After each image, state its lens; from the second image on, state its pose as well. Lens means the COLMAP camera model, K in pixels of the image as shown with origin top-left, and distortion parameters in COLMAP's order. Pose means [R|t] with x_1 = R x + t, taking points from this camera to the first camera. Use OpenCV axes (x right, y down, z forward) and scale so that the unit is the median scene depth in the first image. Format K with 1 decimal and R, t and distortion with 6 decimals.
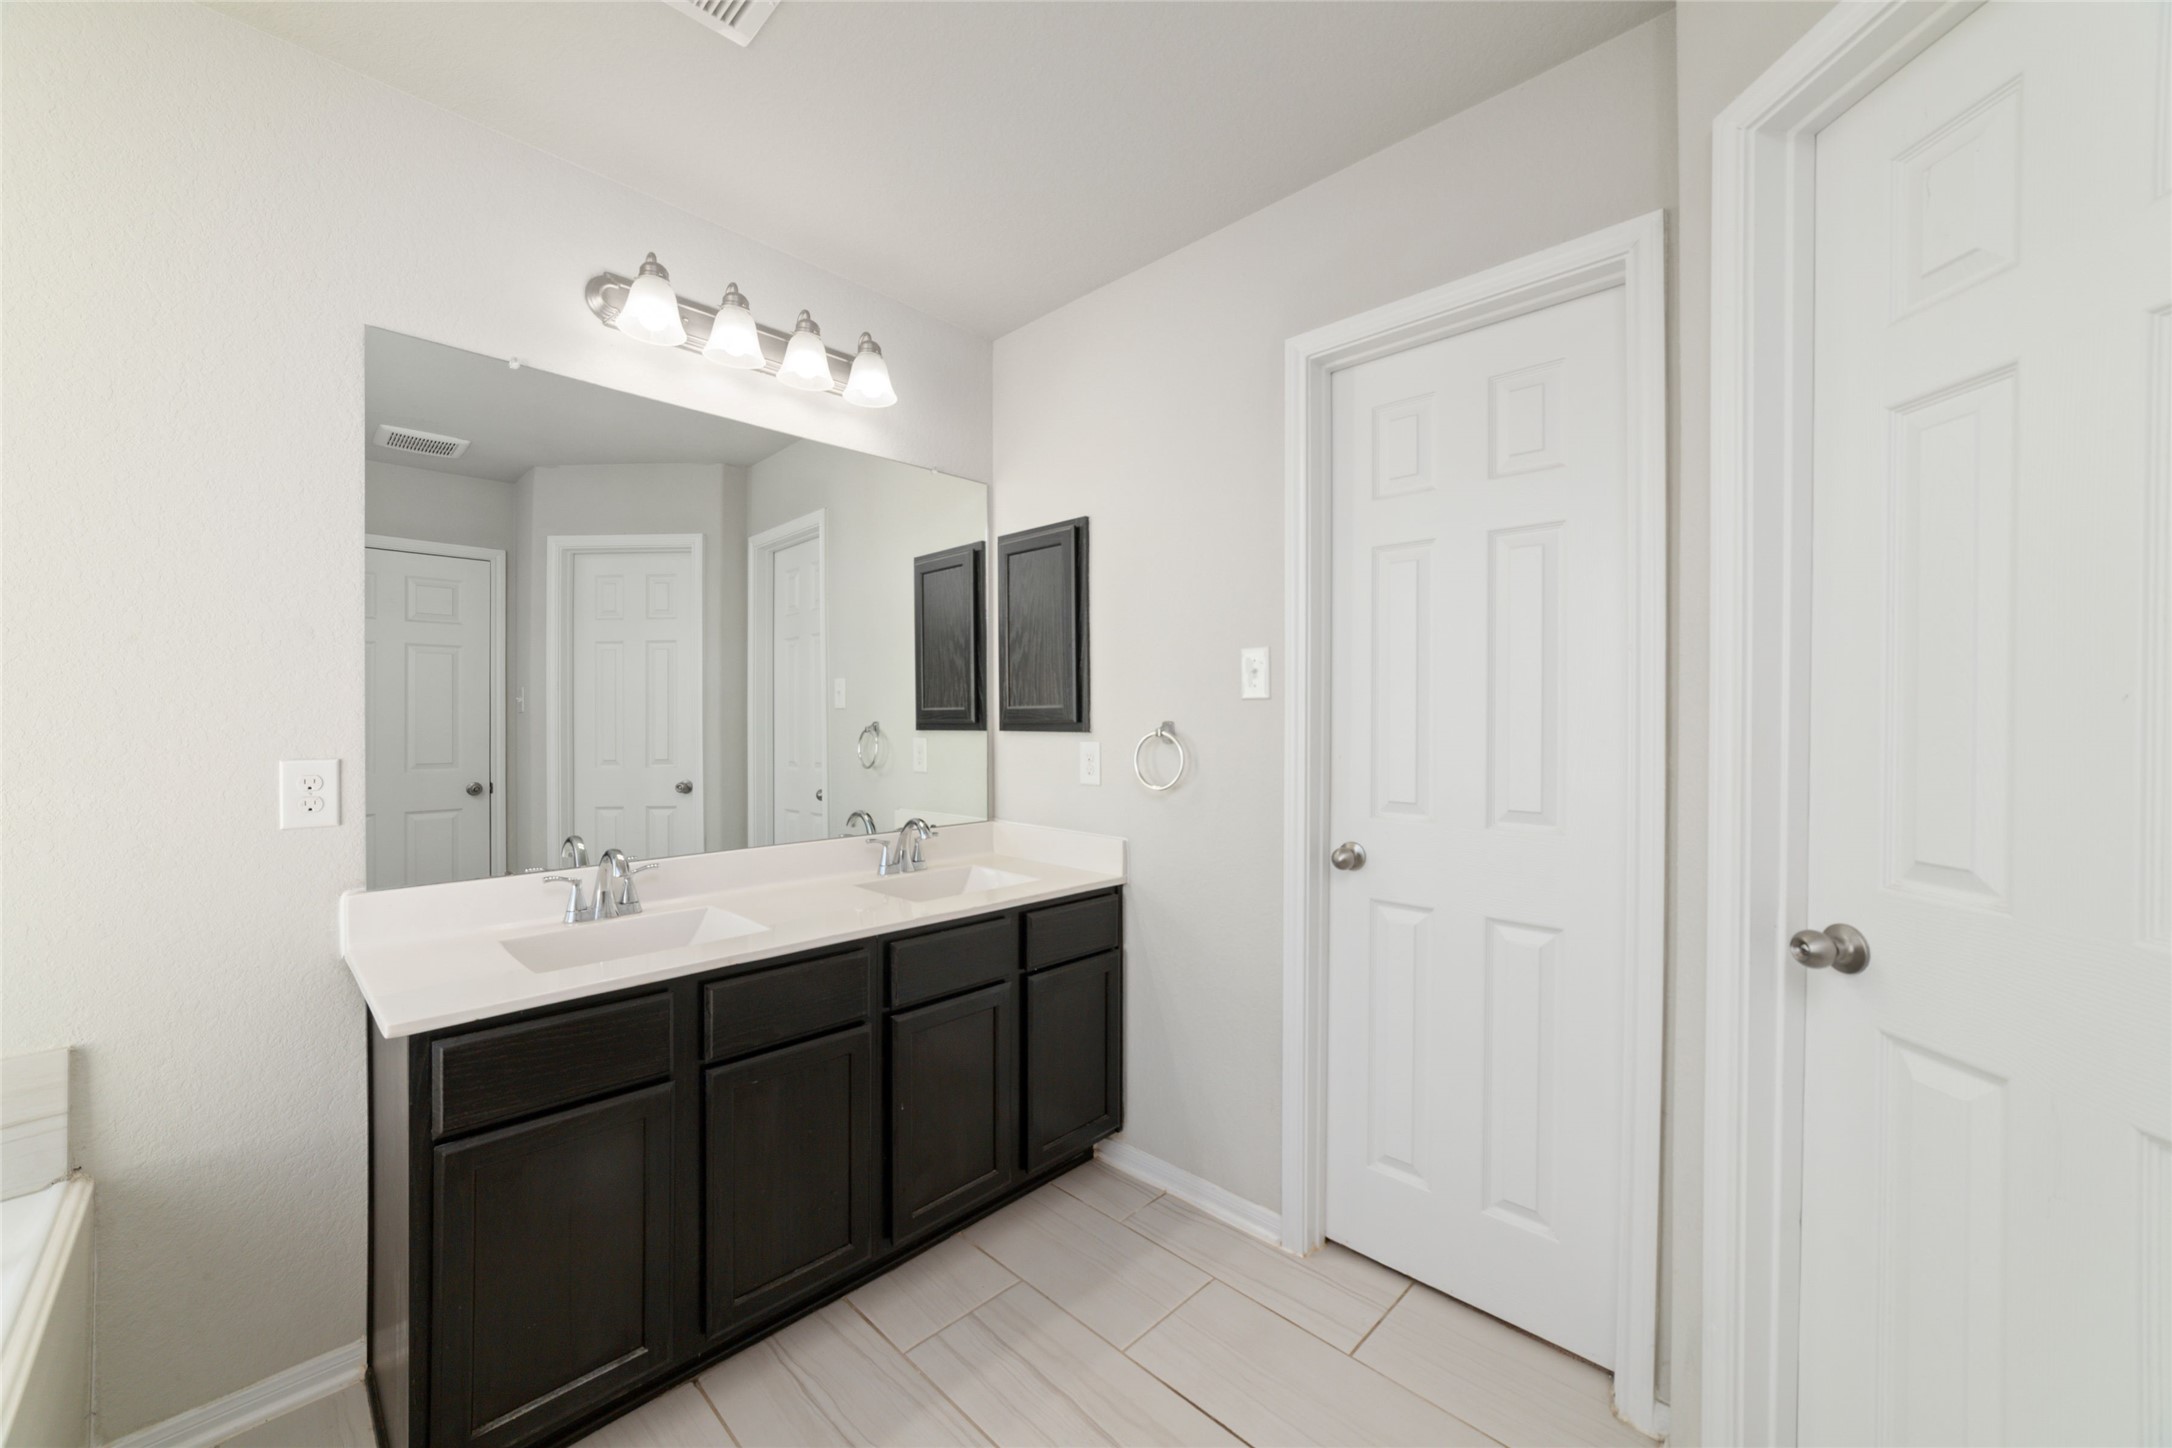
lens RADIAL K [[822.4, 0, 1088.6], [0, 822.4, 719.7], [0, 0, 1]] dist [-0.027356, 0.009520]
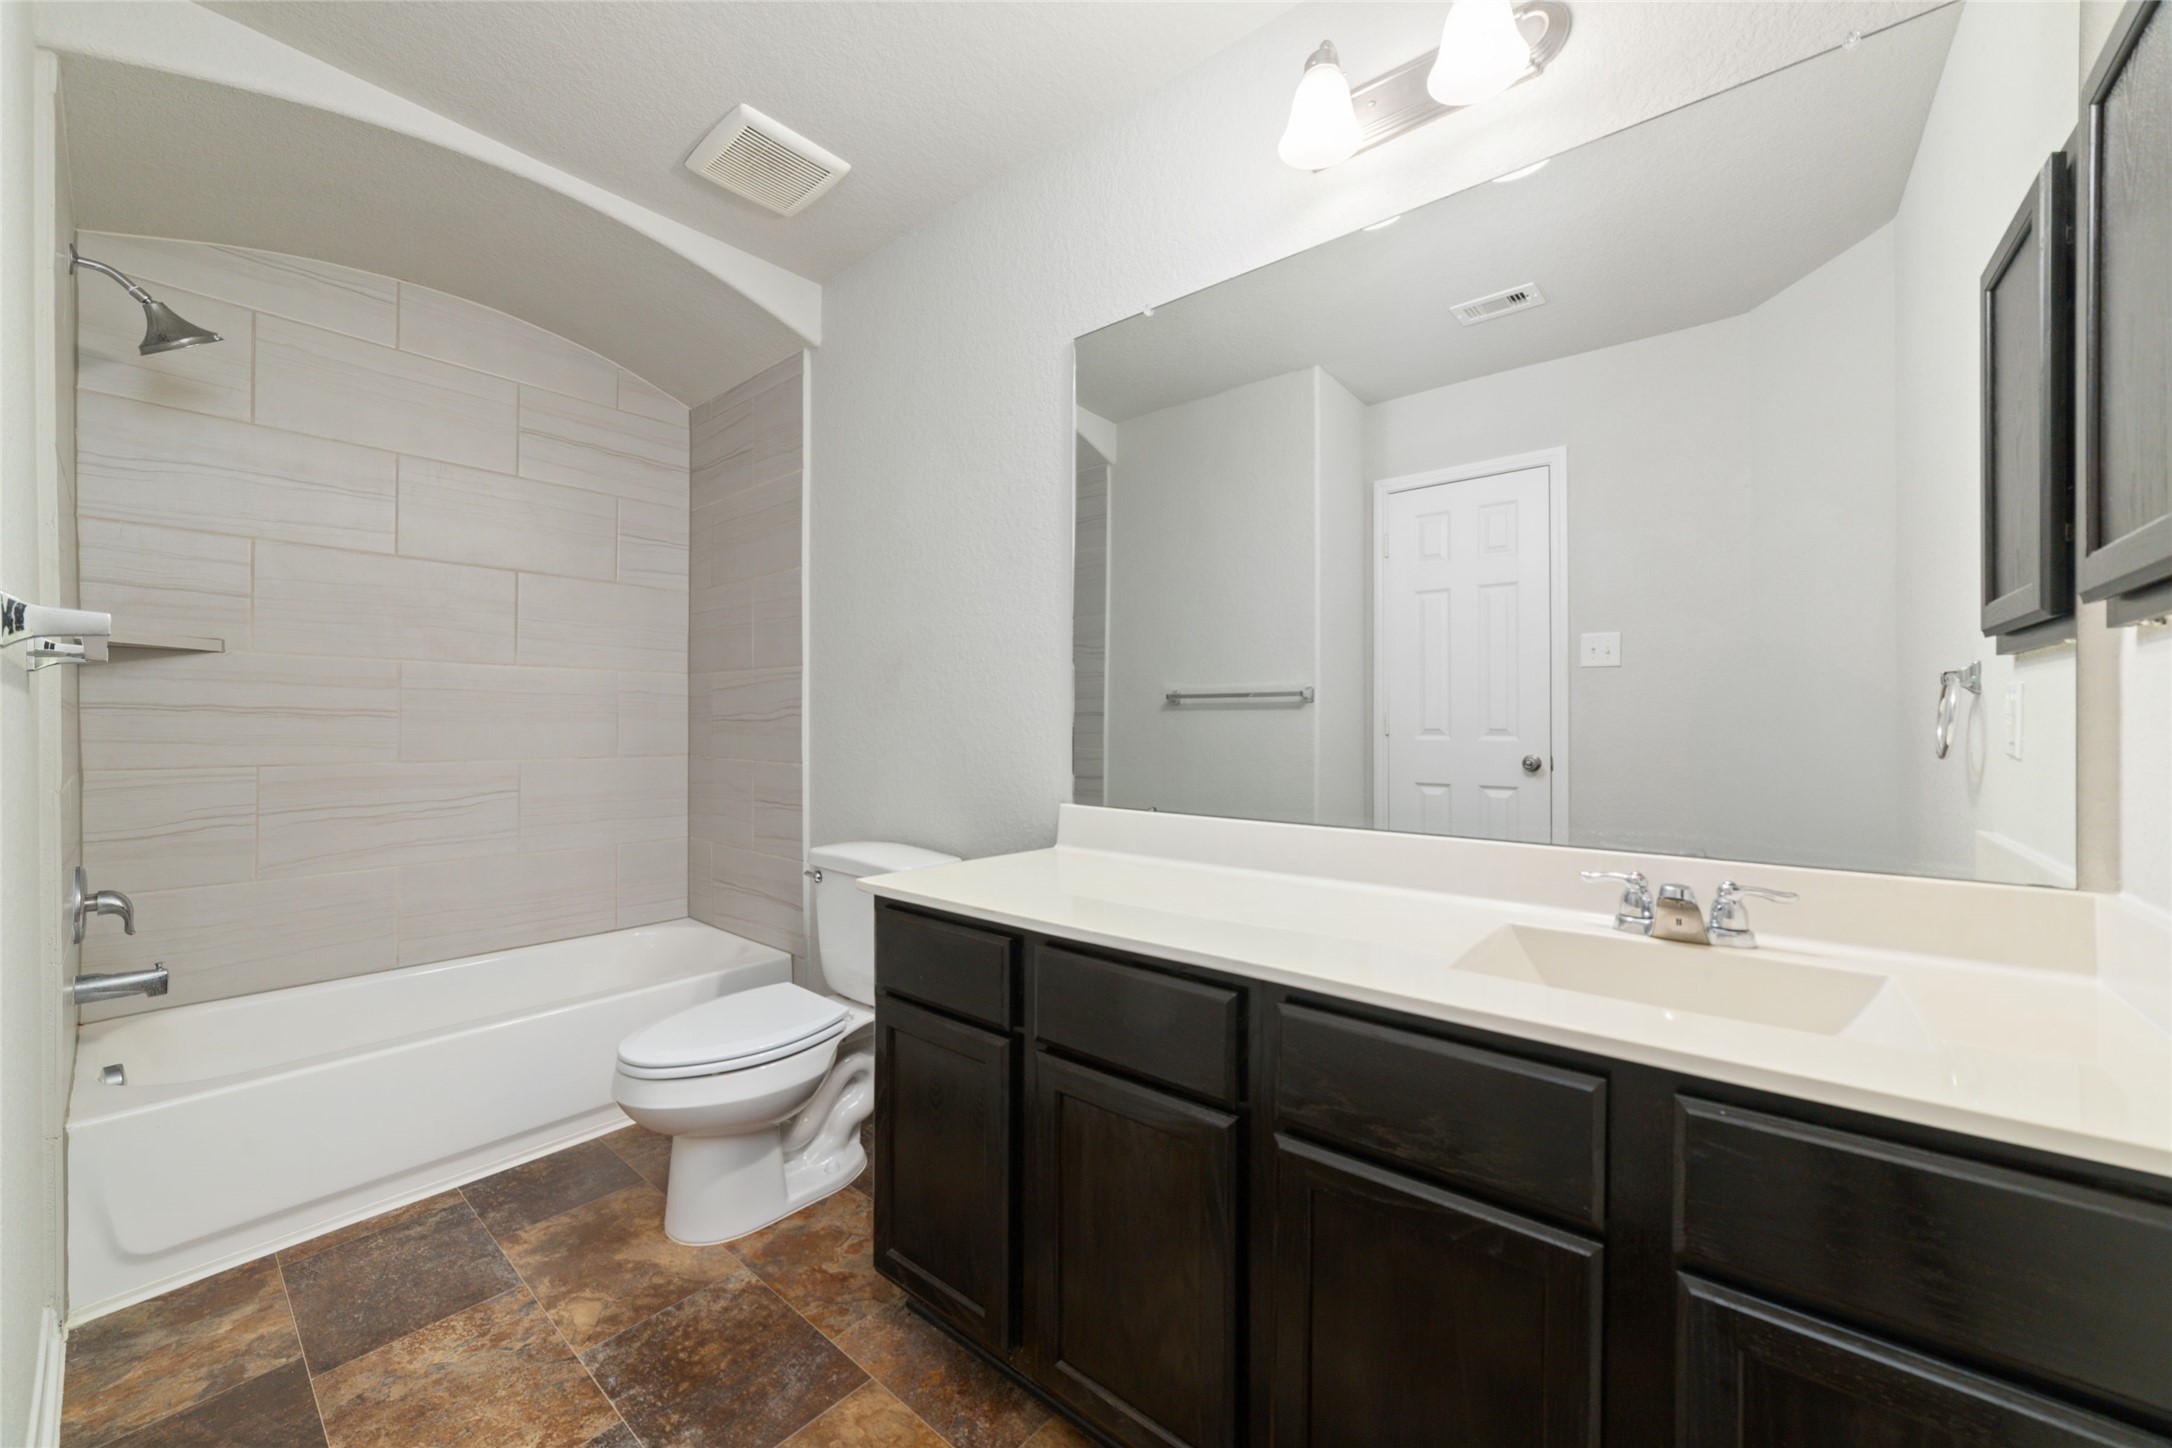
lens RADIAL K [[822.4, 0, 1088.6], [0, 822.4, 719.7], [0, 0, 1]] dist [-0.027356, 0.009520]
pose [[0.078938, -0.004779, -0.996868, 0.199719], [0.006496, 0.999970, -0.004280, 0.046596], [0.996858, -0.006138, 0.078967, 0.529089]]
